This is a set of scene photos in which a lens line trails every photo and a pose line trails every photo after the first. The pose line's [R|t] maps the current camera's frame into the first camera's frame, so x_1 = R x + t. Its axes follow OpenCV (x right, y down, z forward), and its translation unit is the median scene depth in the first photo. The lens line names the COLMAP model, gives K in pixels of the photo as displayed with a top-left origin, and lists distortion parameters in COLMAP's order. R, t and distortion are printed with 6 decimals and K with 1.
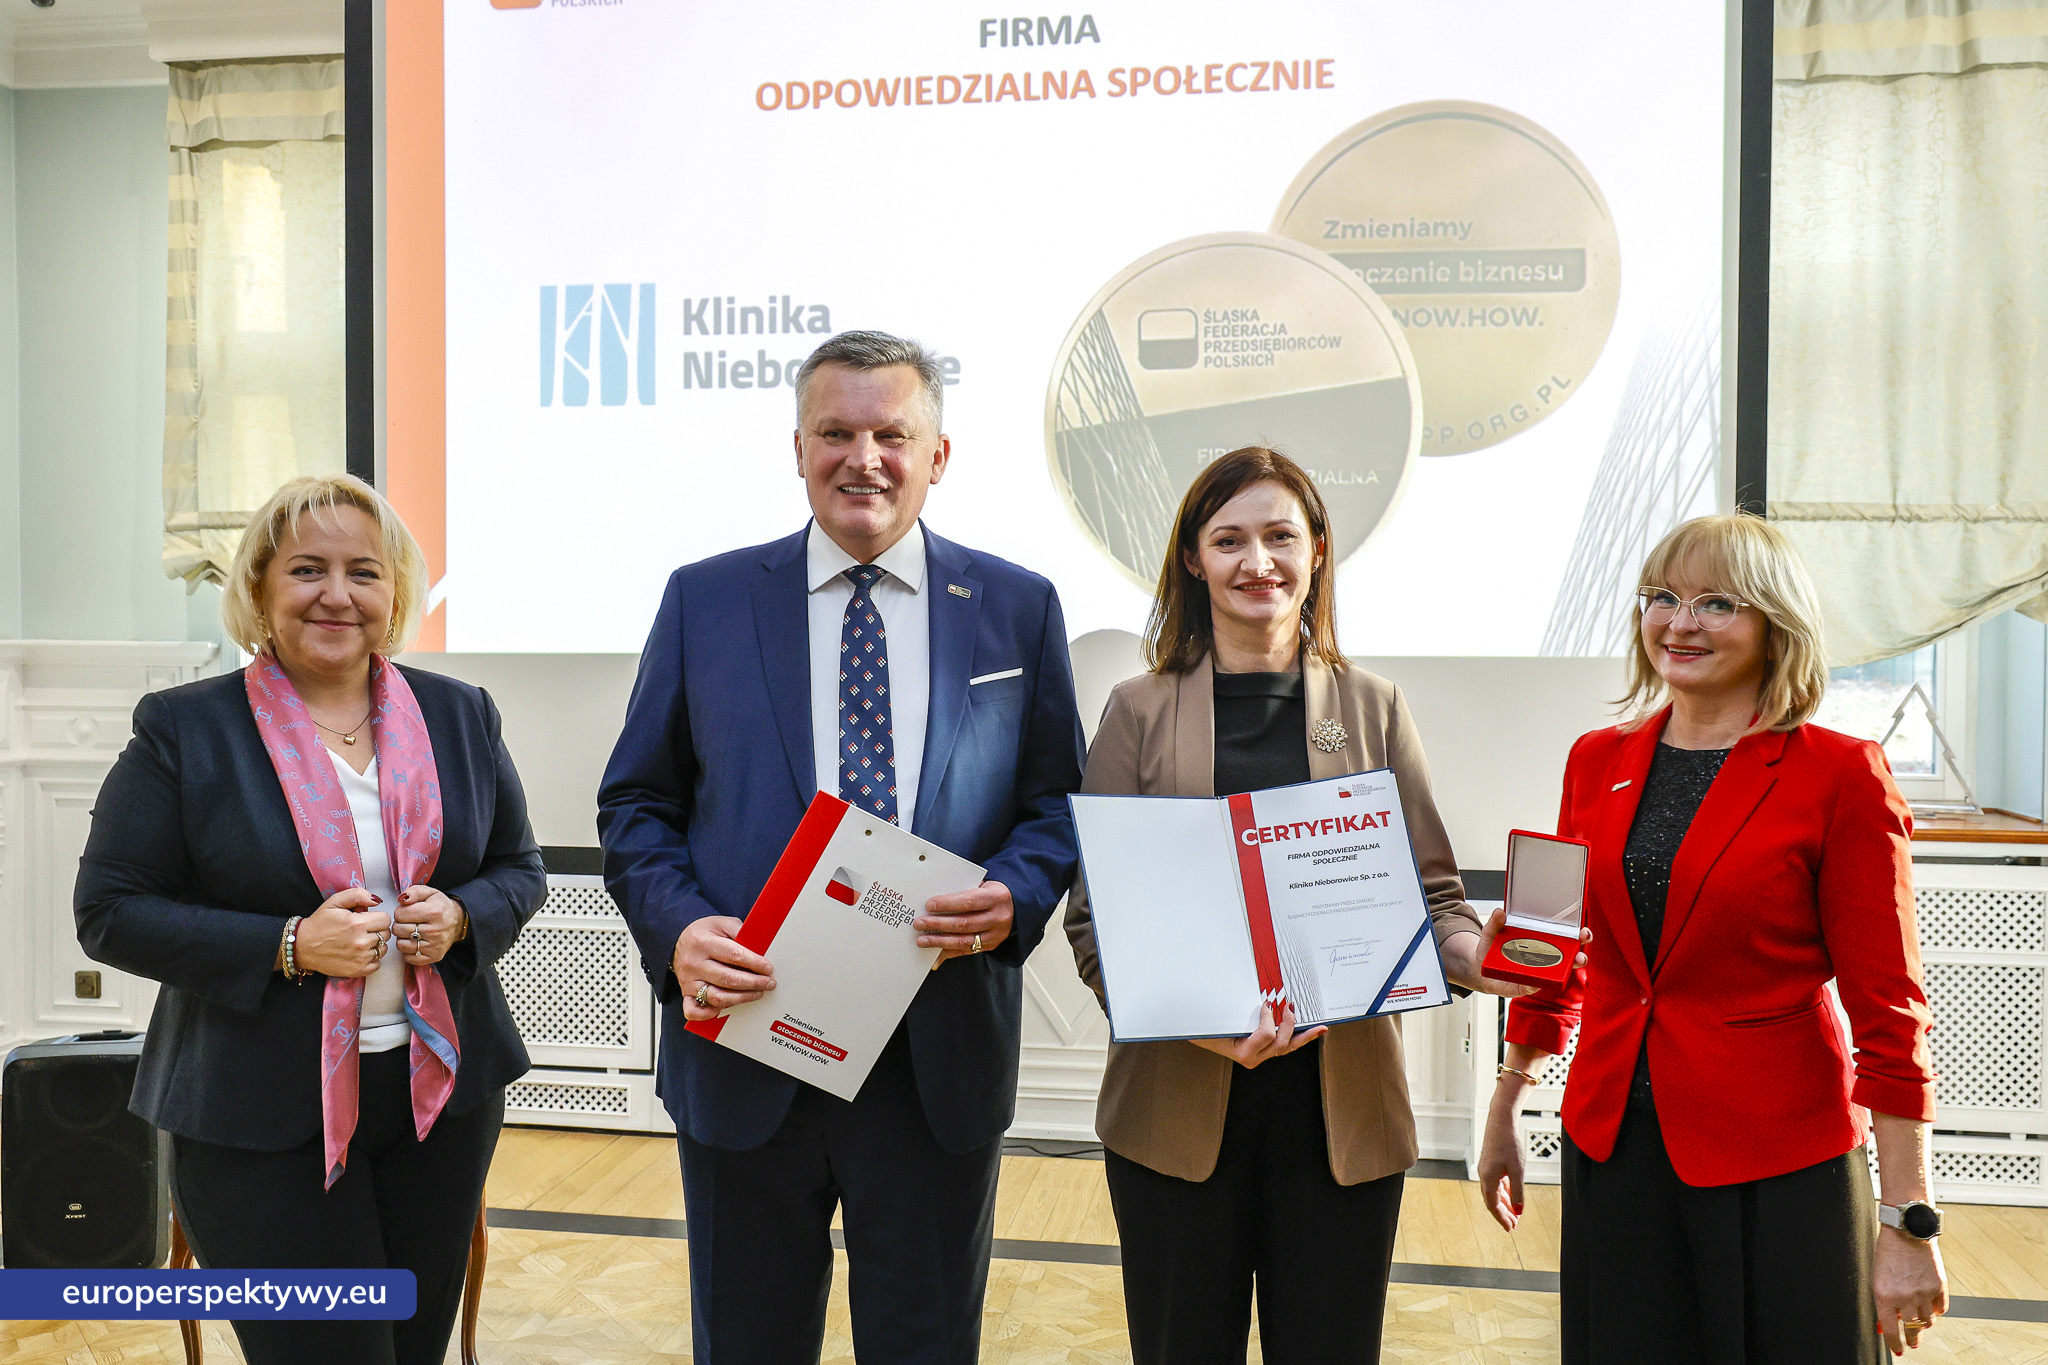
lens RADIAL K [[1866.3, 0, 1002.1], [0, 1866.3, 662.7], [0, 0, 1]] dist [-0.001302, 0.015684]
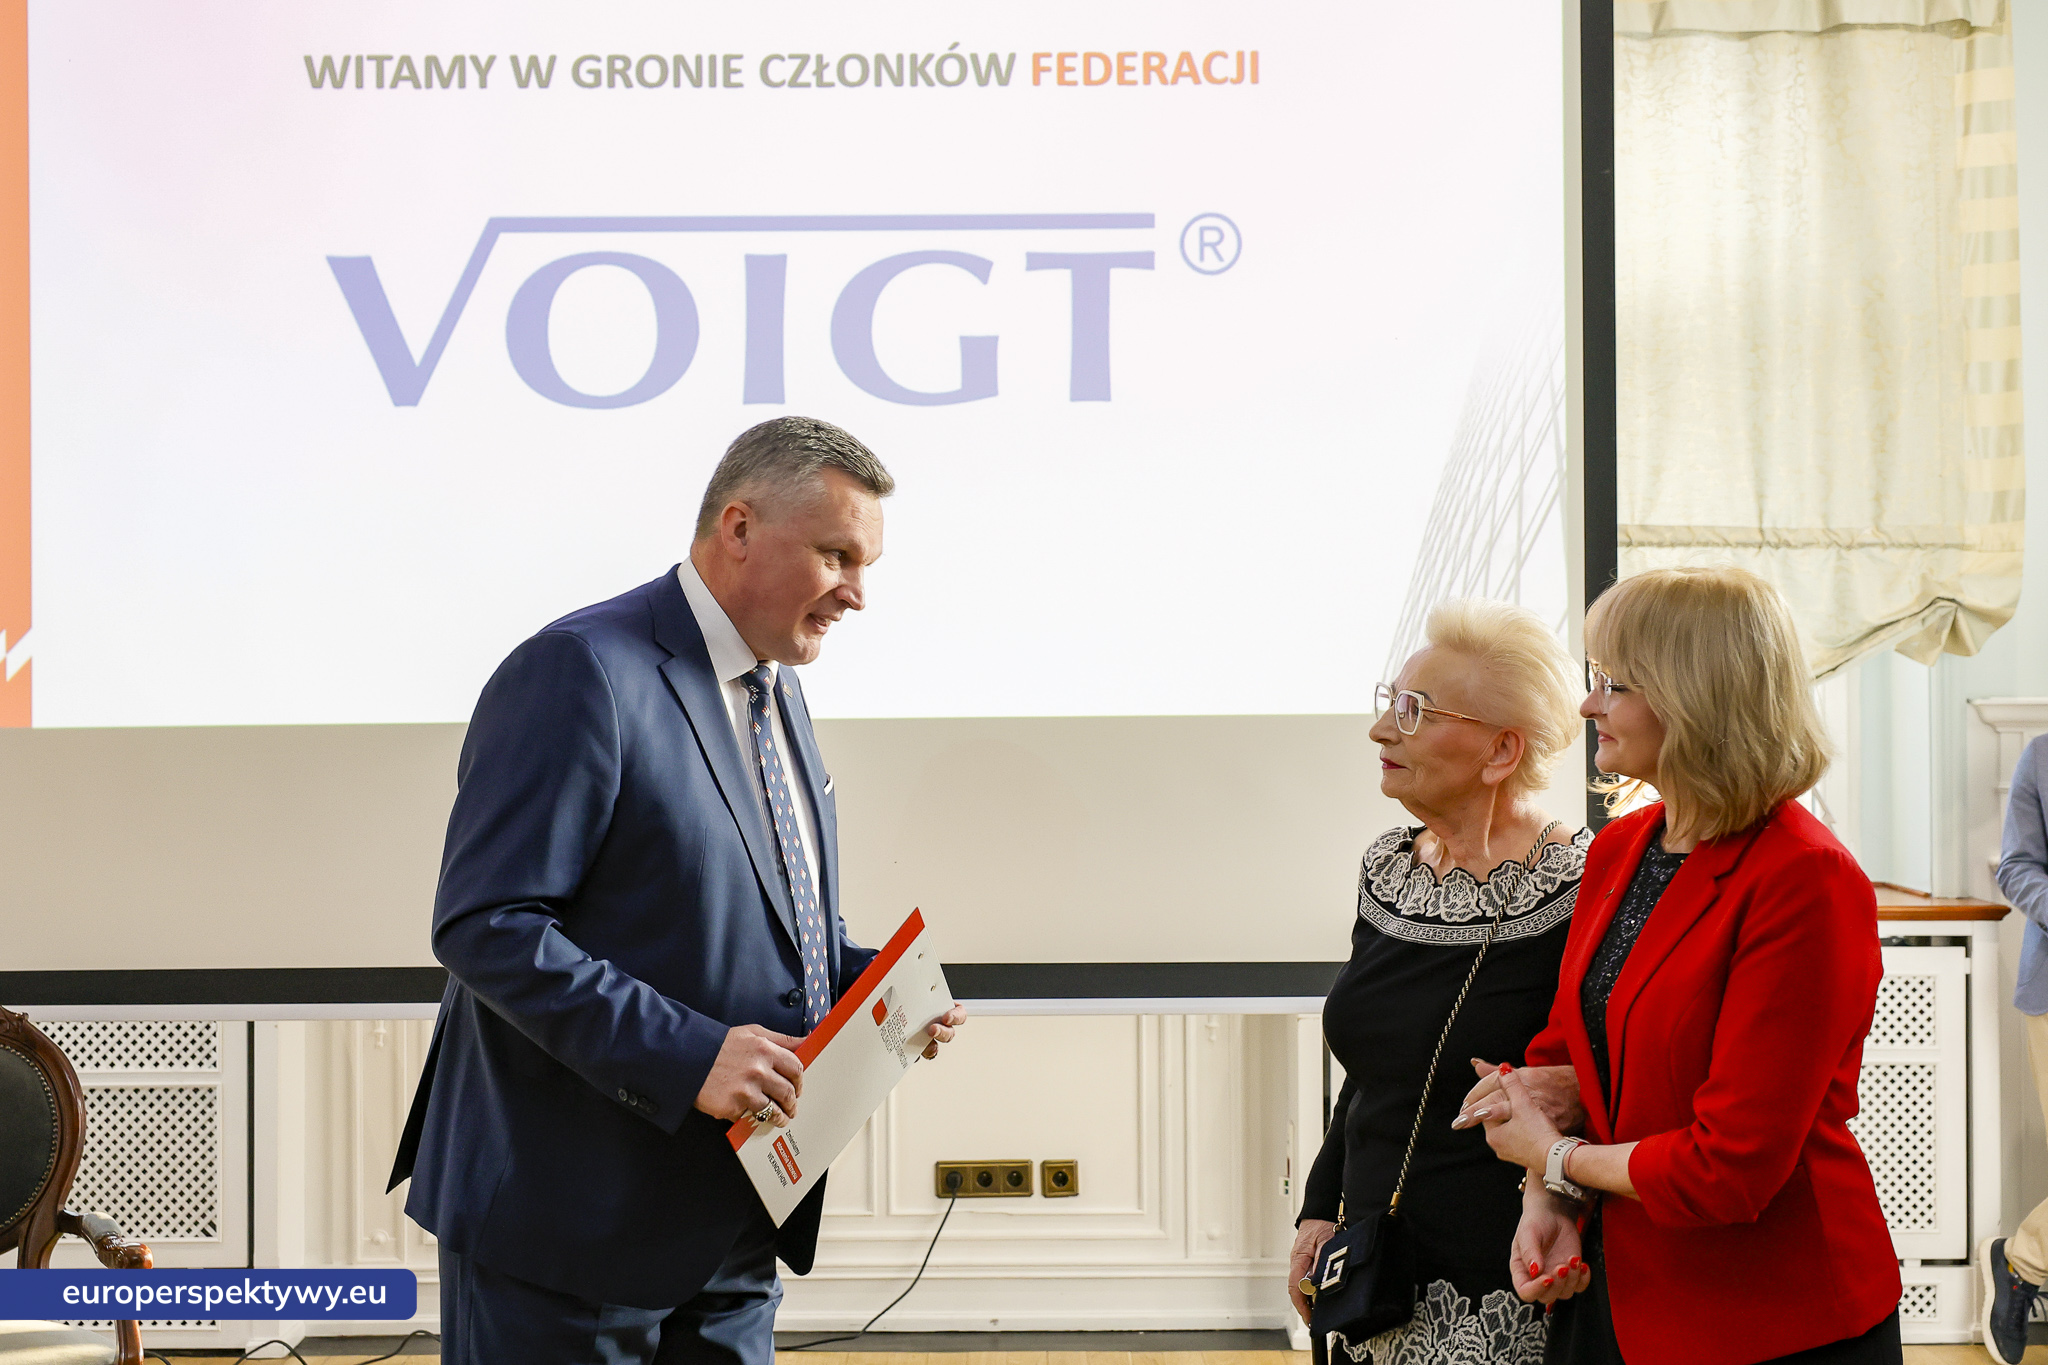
lens RADIAL K [[2743.9, 0, 1005.4], [0, 2743.9, 640.6], [0, 0, 1]] dist [0.019136, 0.000000]
pose [[0.986314, -0.009487, 0.164606, -0.085760], [0.014134, 0.999533, -0.027086, -0.004641], [-0.164272, 0.029042, 0.985987, -0.220008]]
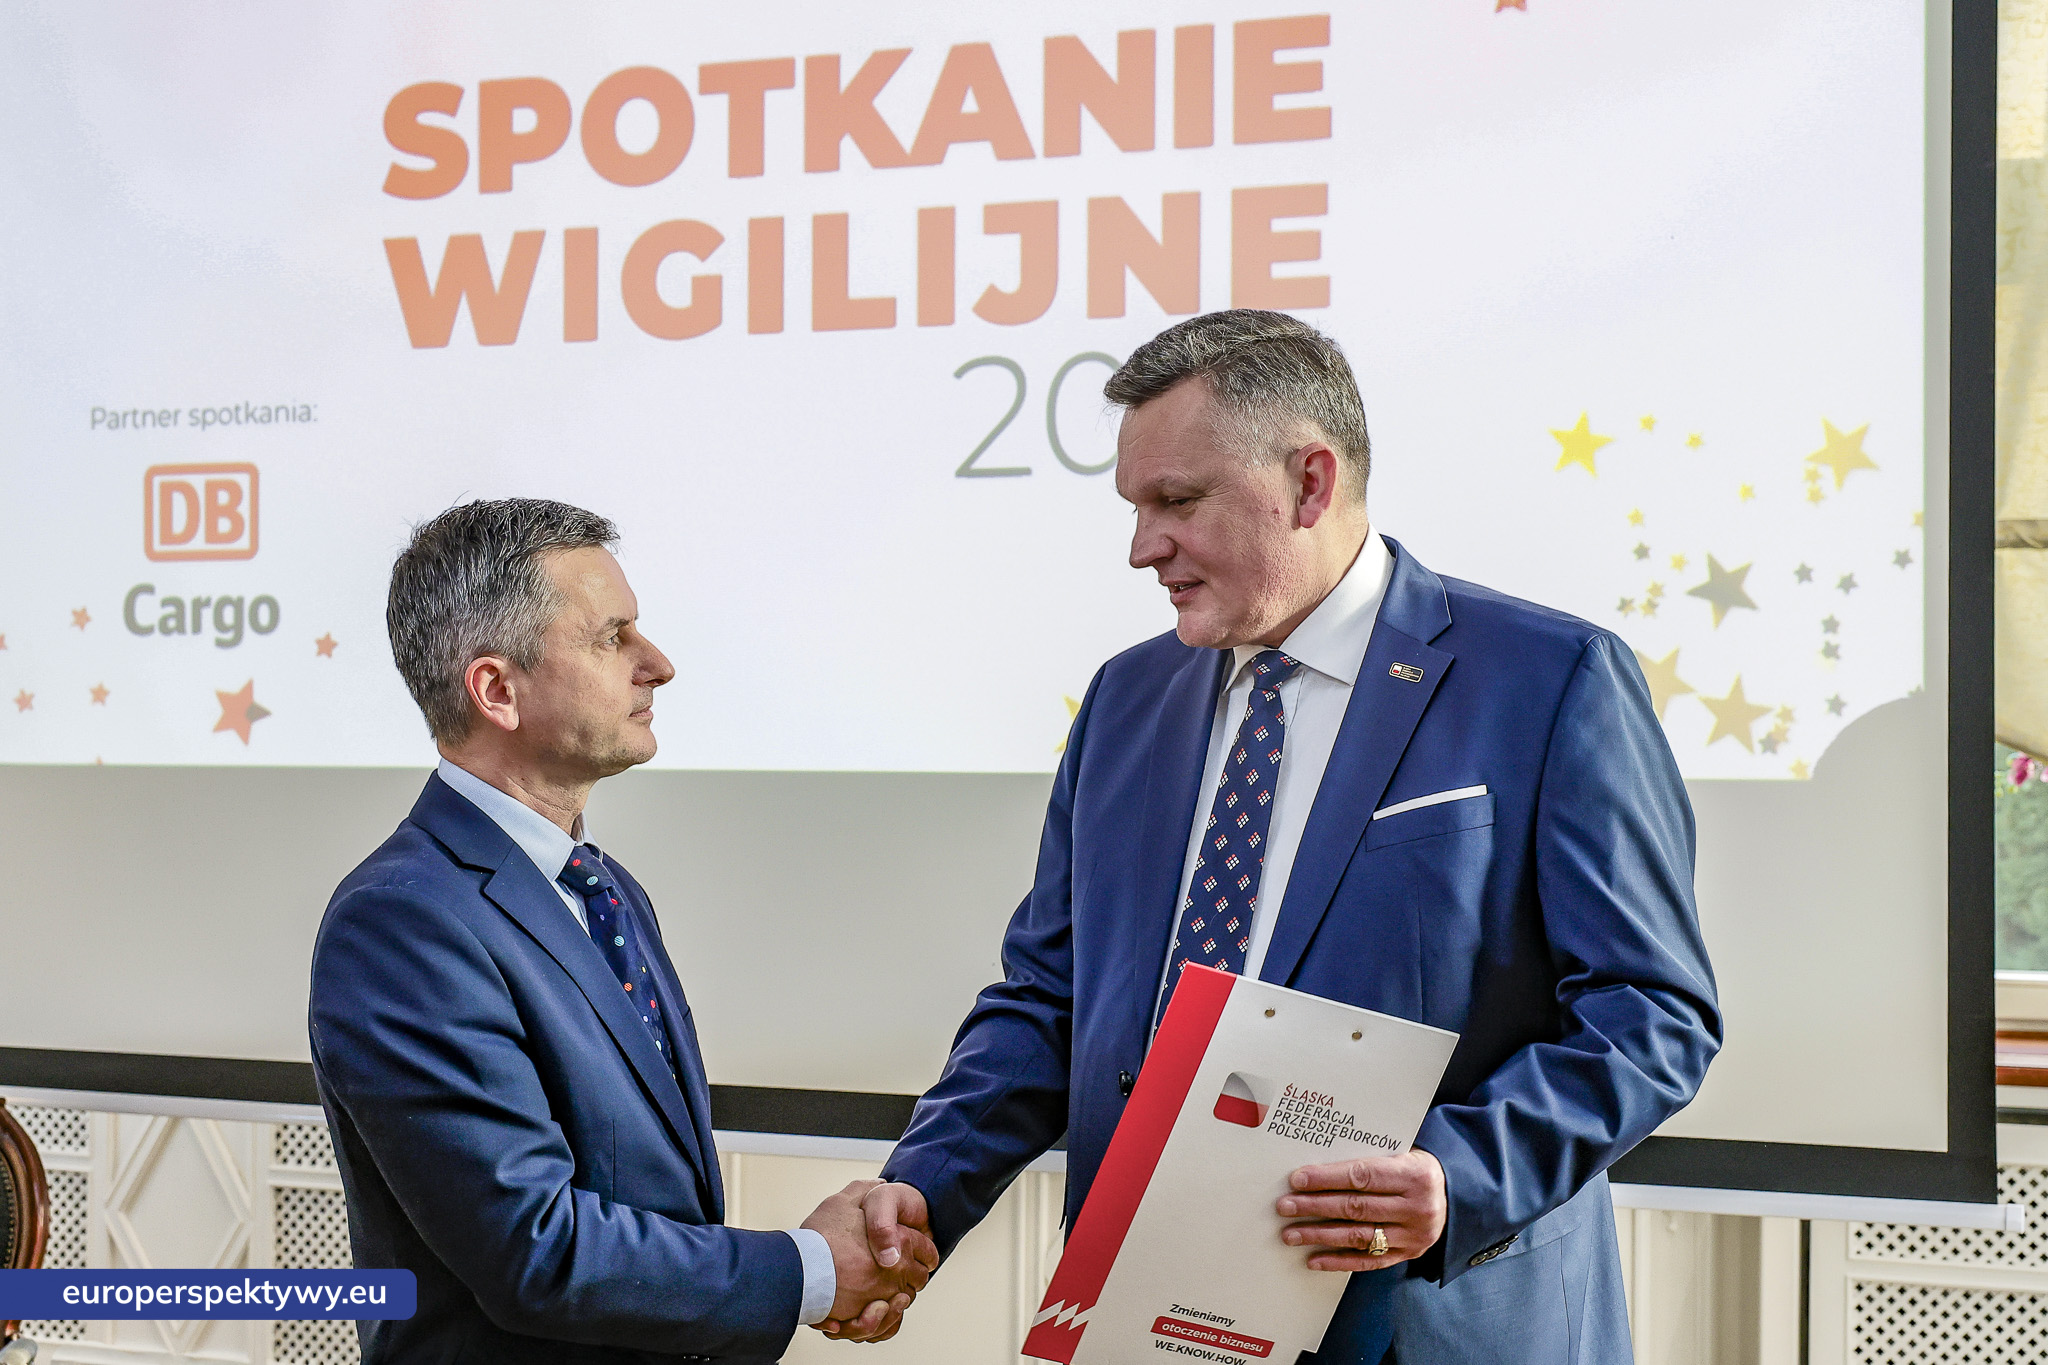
lens RADIAL K [[3145.6, 0, 1032.2], [0, 3145.6, 702.5], [0, 0, 1]] dist [0.019090, 0.000000]
pose [[0.977489, 0.000987, -0.210984, 0.294151], [-0.007235, 0.999558, -0.028842, 0.002775], [0.210863, 0.029720, 0.977064, -0.037098]]
